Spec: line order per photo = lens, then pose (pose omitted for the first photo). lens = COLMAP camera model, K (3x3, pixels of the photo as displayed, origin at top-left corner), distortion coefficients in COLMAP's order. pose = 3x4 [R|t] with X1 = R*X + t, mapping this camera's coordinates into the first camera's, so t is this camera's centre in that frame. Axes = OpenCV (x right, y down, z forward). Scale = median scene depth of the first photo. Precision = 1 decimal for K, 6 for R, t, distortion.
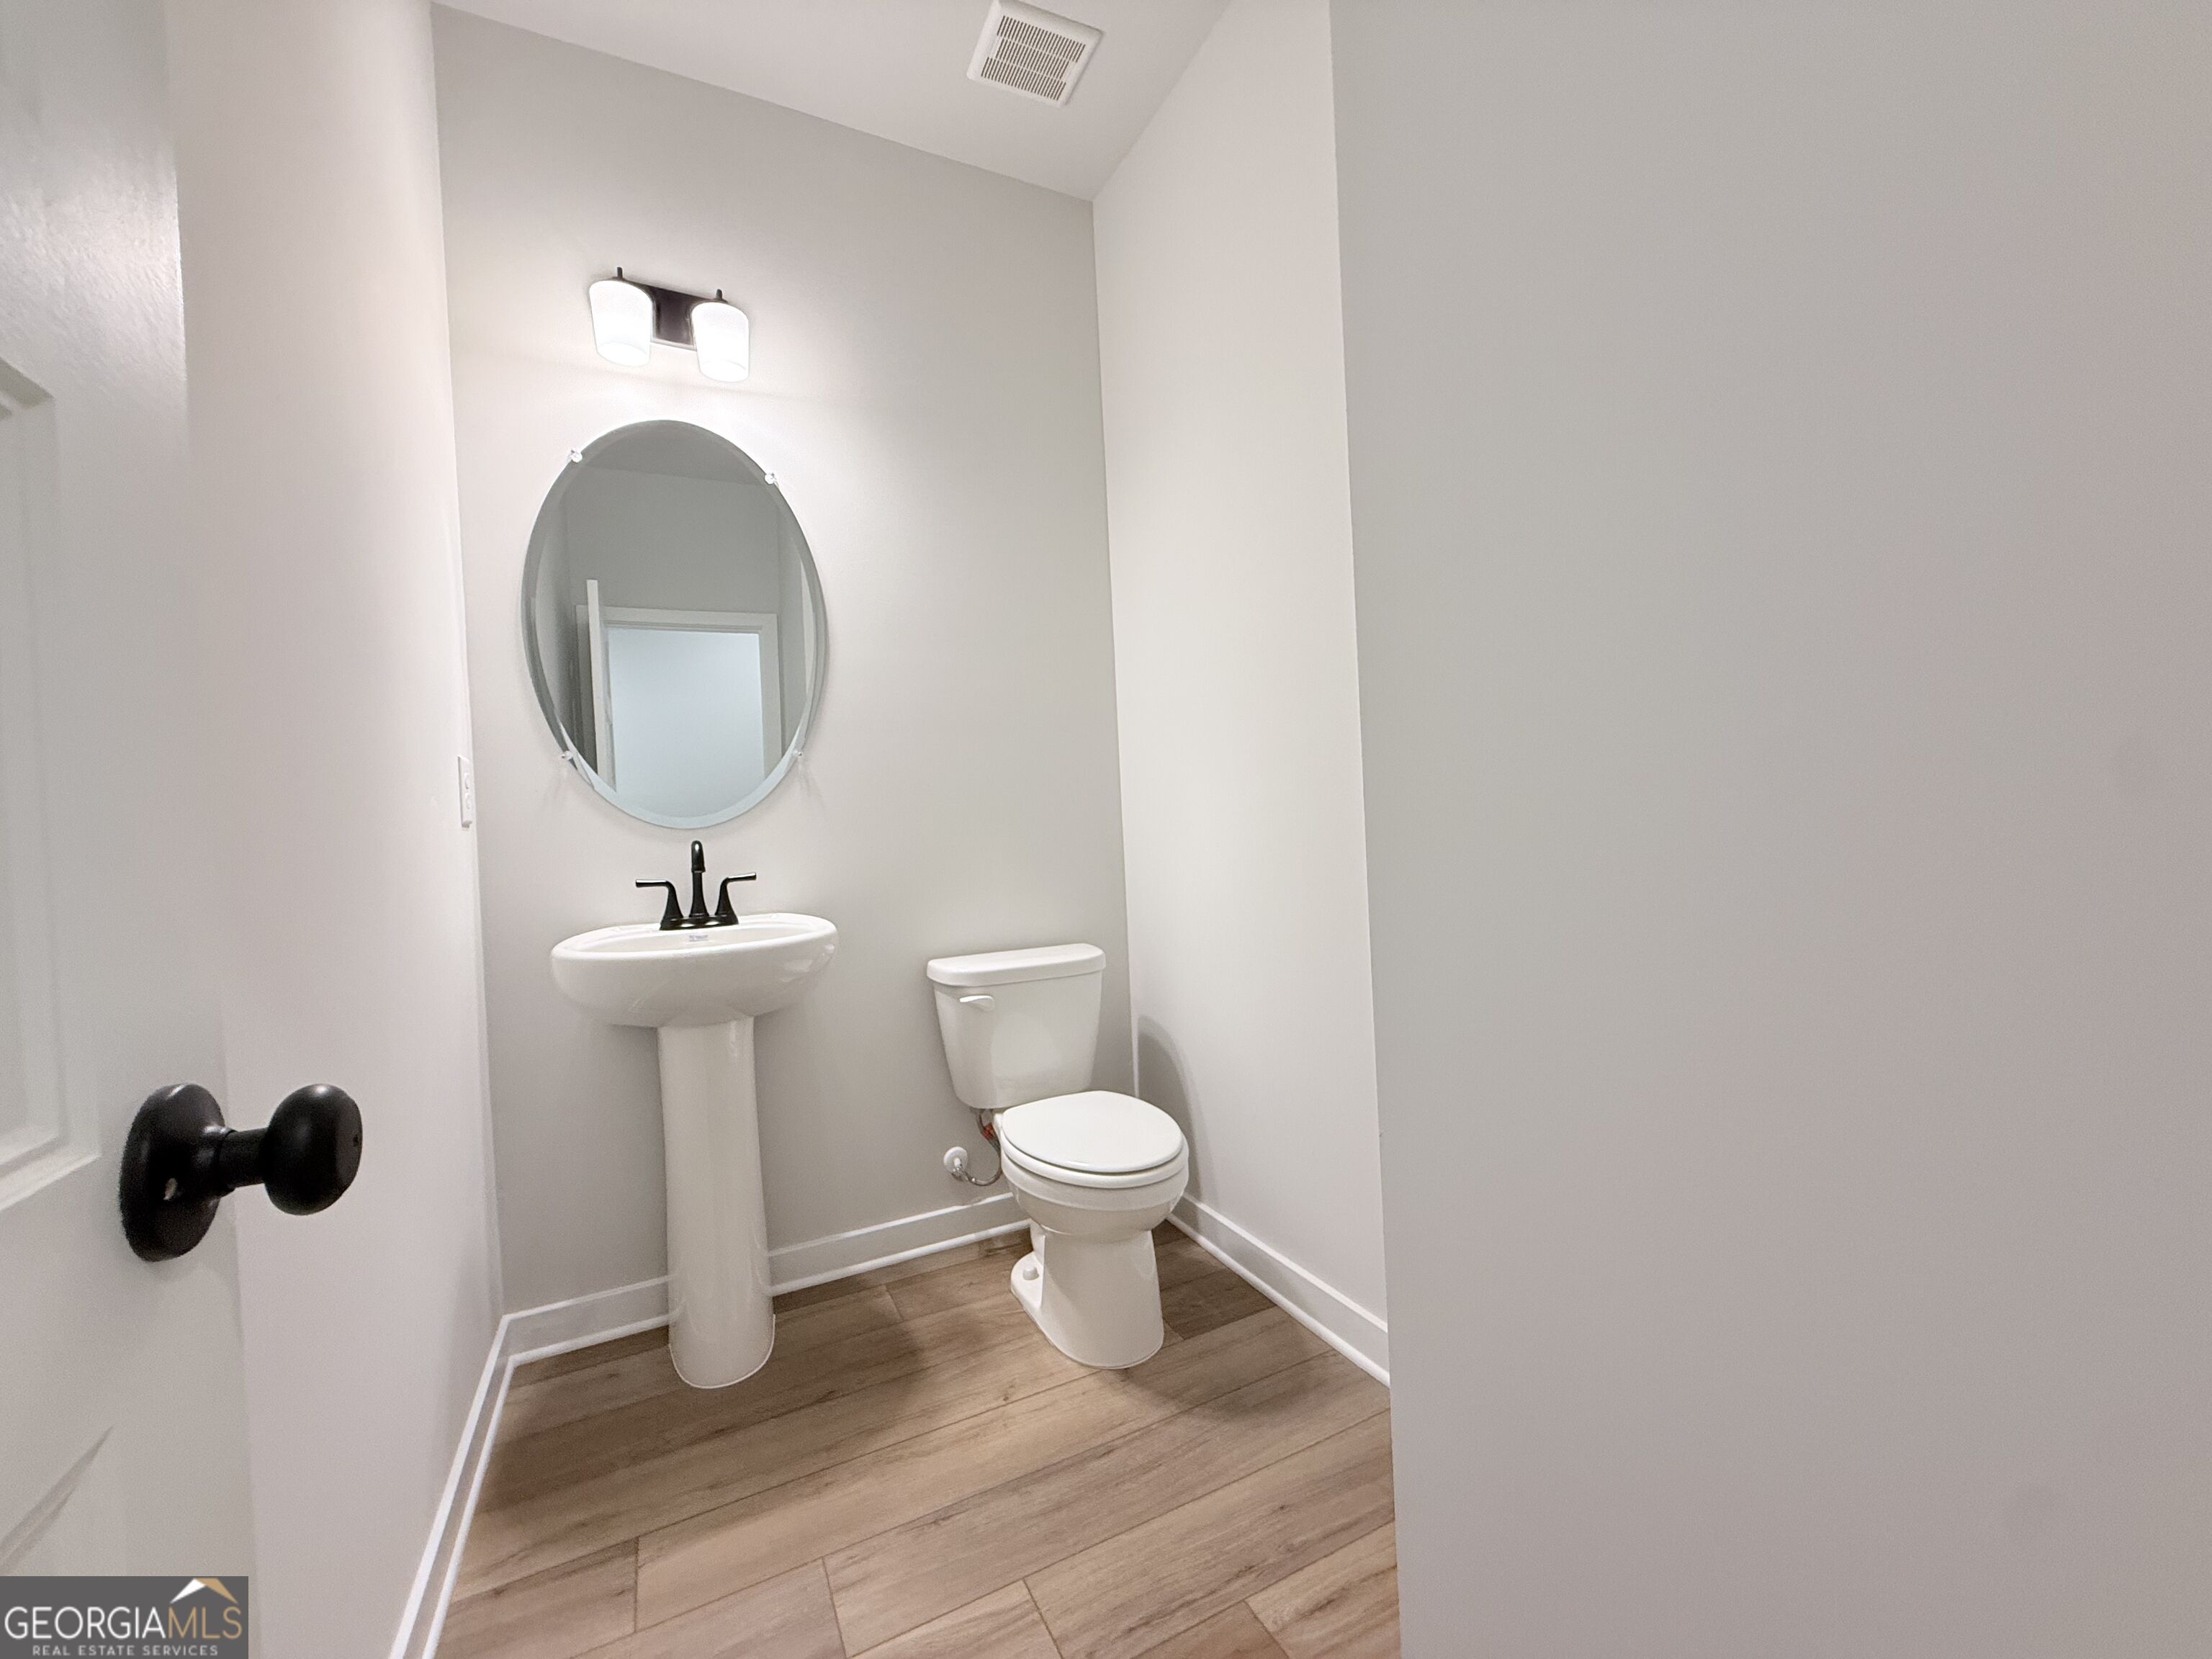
lens RADIAL K [[880.7, 0, 1099.4], [0, 880.7, 826.5], [0, 0, 1]] dist [-0.000374, -0.000208]
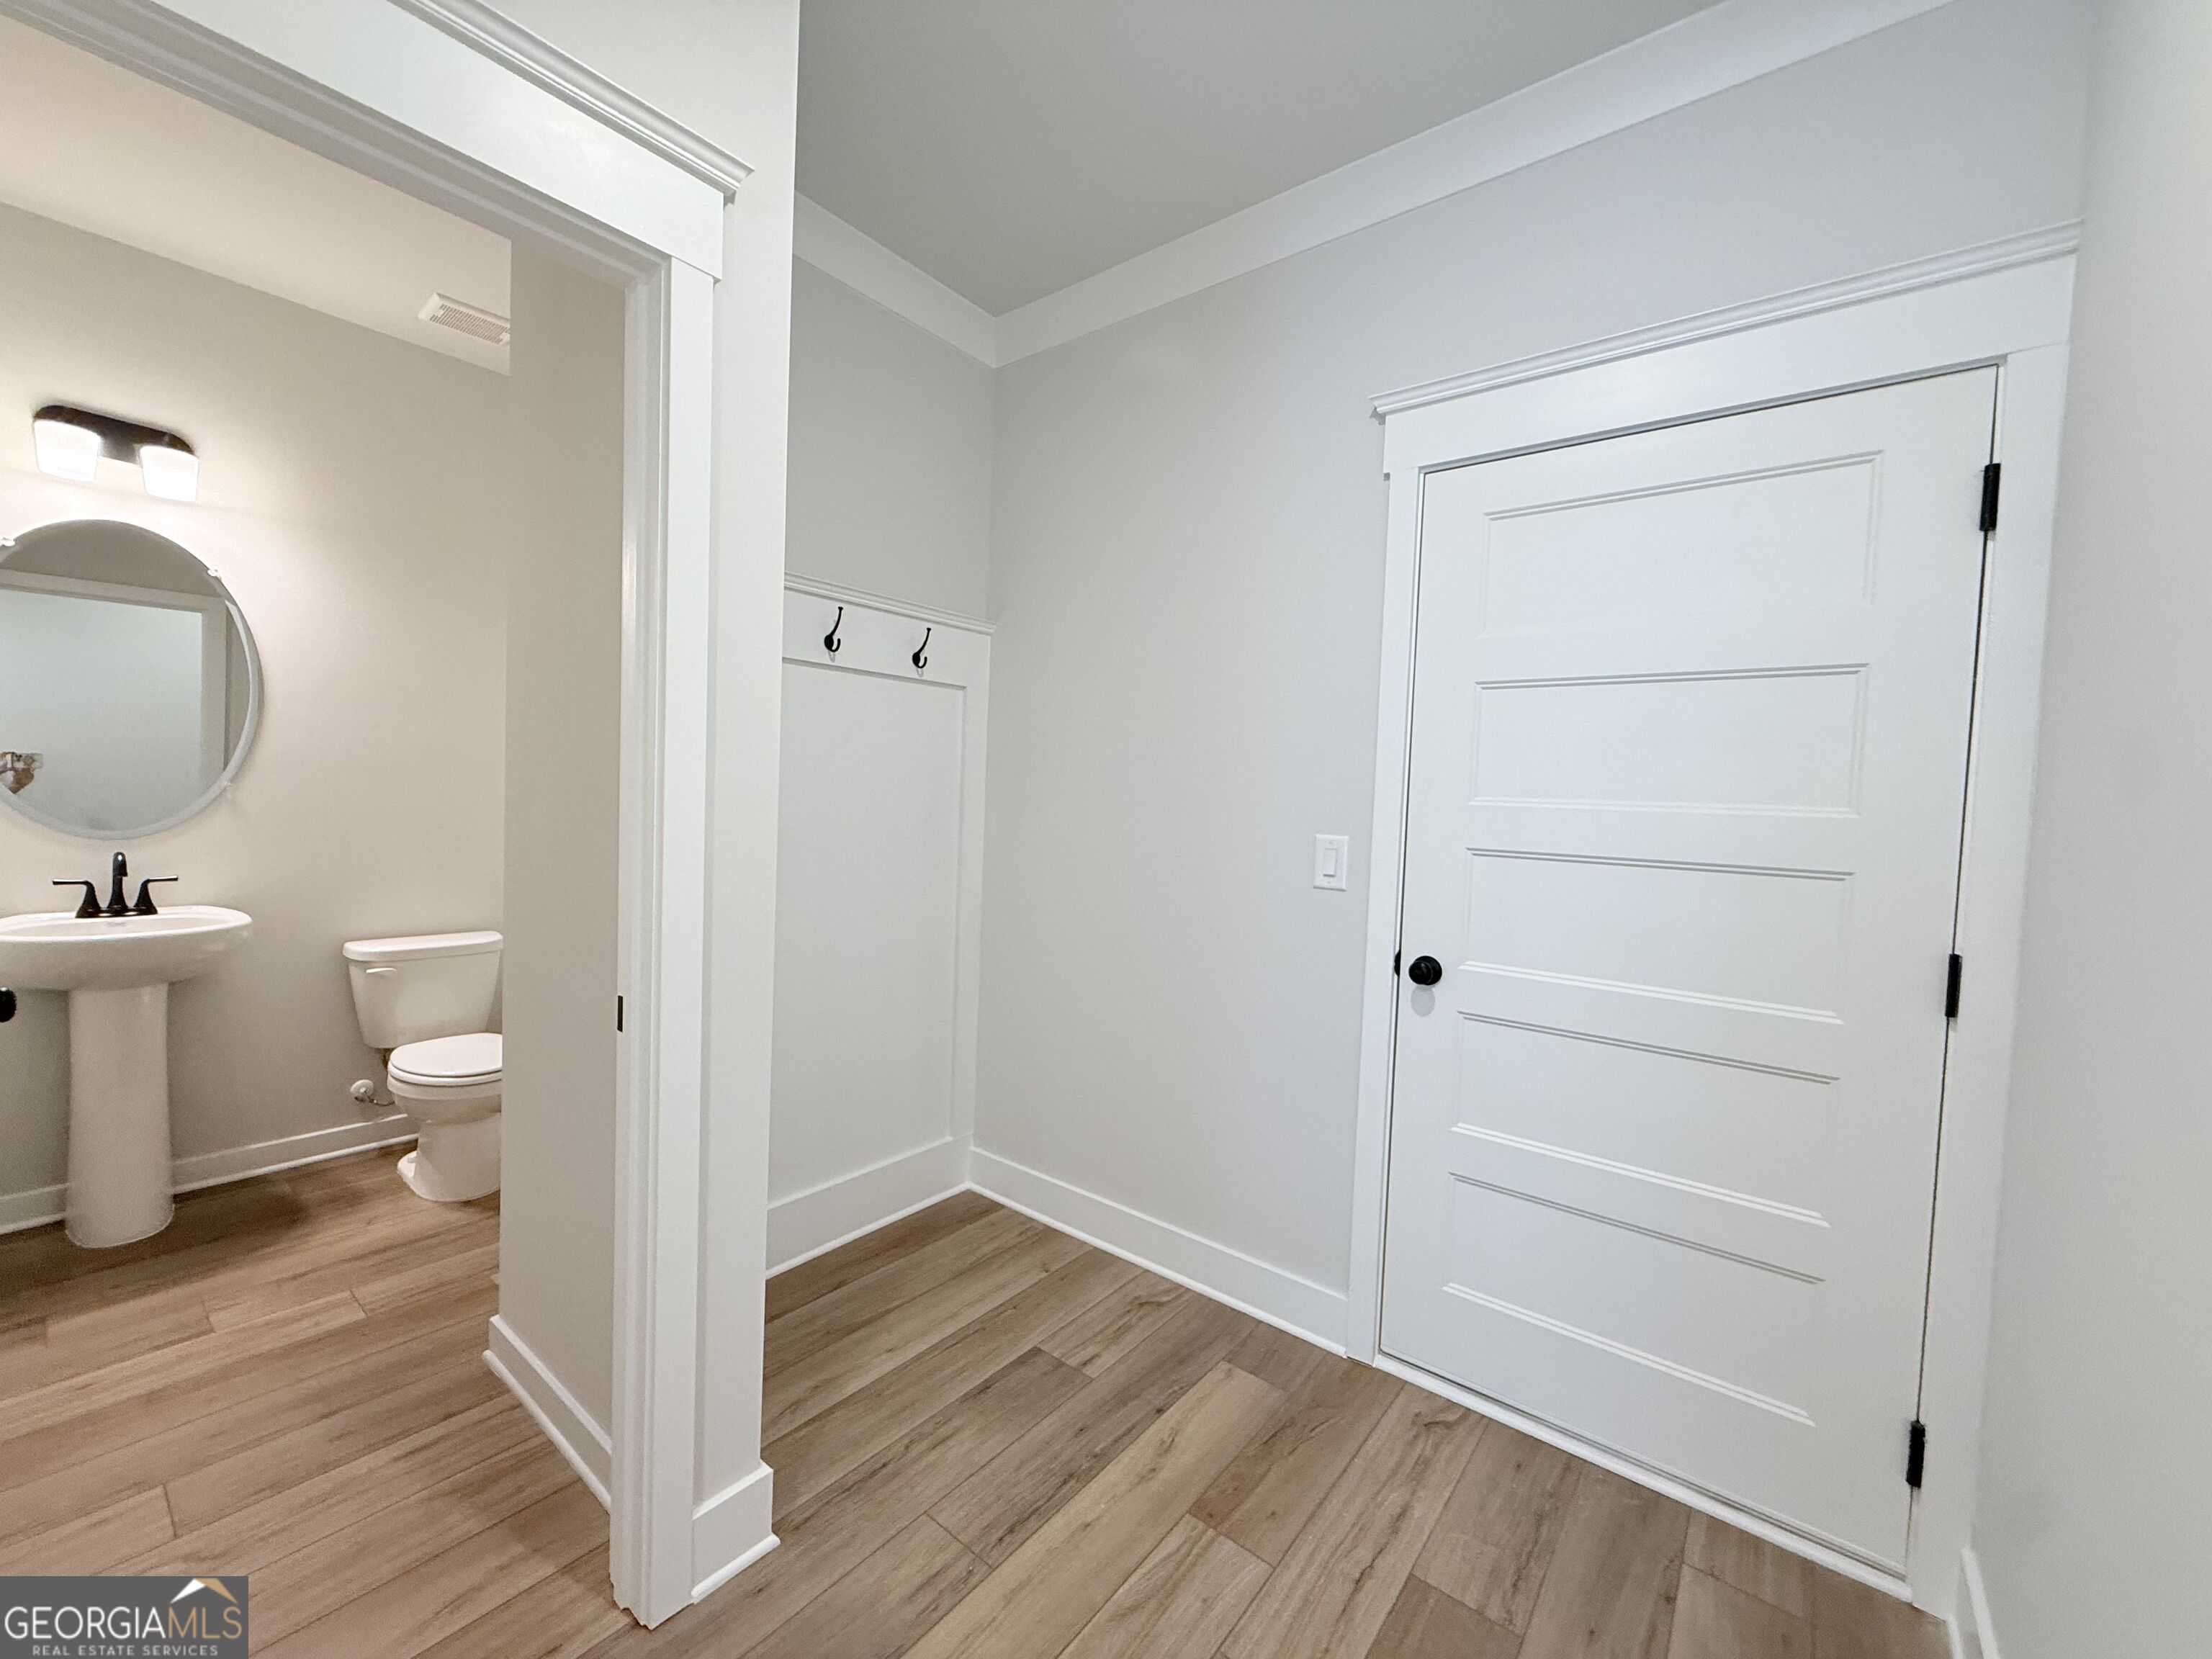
lens RADIAL K [[880.7, 0, 1099.4], [0, 880.7, 826.5], [0, 0, 1]] dist [-0.000374, -0.000208]
pose [[0.907297, 0.064590, 0.415501, 0.319346], [-0.074545, 0.997187, 0.007763, -0.138097], [-0.413831, -0.038017, 0.909560, -0.792077]]
